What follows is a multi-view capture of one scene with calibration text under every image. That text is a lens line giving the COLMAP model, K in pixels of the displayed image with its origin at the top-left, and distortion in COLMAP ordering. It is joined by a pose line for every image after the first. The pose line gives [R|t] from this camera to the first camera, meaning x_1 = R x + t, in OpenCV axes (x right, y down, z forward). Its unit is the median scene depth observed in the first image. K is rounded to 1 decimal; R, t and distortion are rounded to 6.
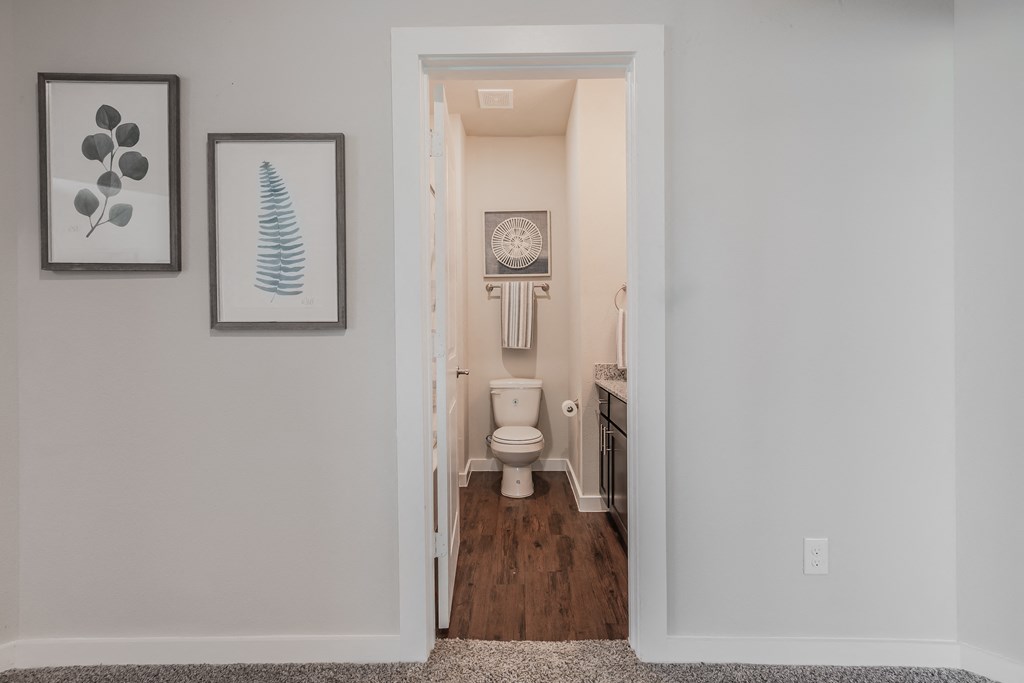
lens RADIAL K [[459.8, 0, 523.2], [0, 459.8, 342.3], [0, 0, 1]] dist [-0.000381, -0.000324]
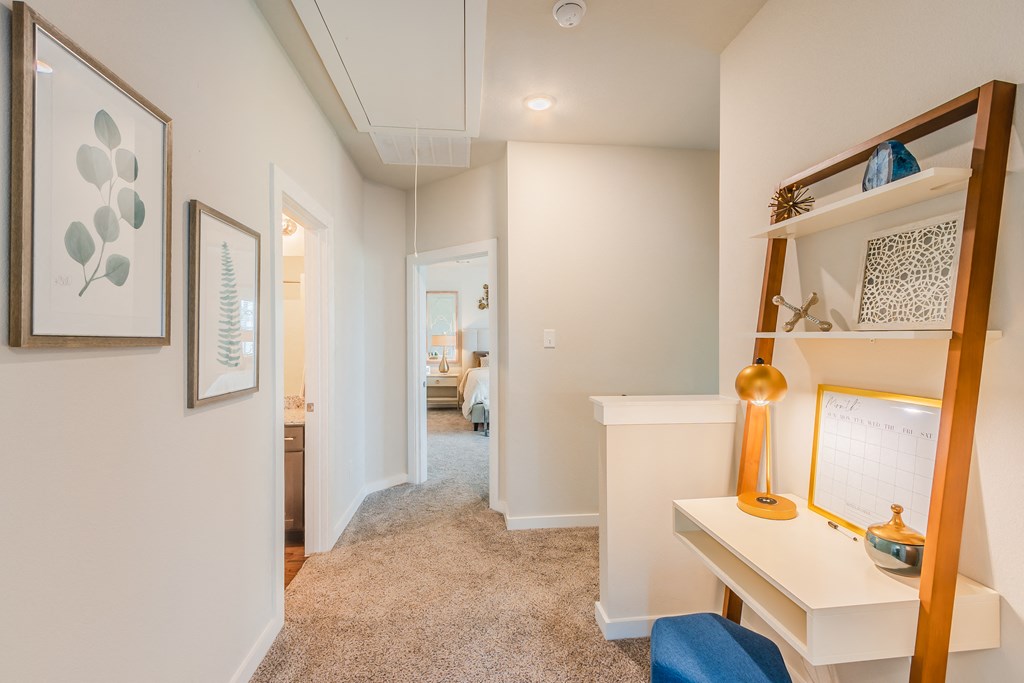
lens RADIAL K [[445.7, 0, 514.8], [0, 445.7, 337.8], [0, 0, 1]] dist [0.003149, -0.000443]
pose [[-0.116700, 0.007889, 0.993136, -2.652412], [0.006113, 0.999955, -0.007225, -0.258106], [-0.993148, 0.005228, -0.116743, 0.735717]]
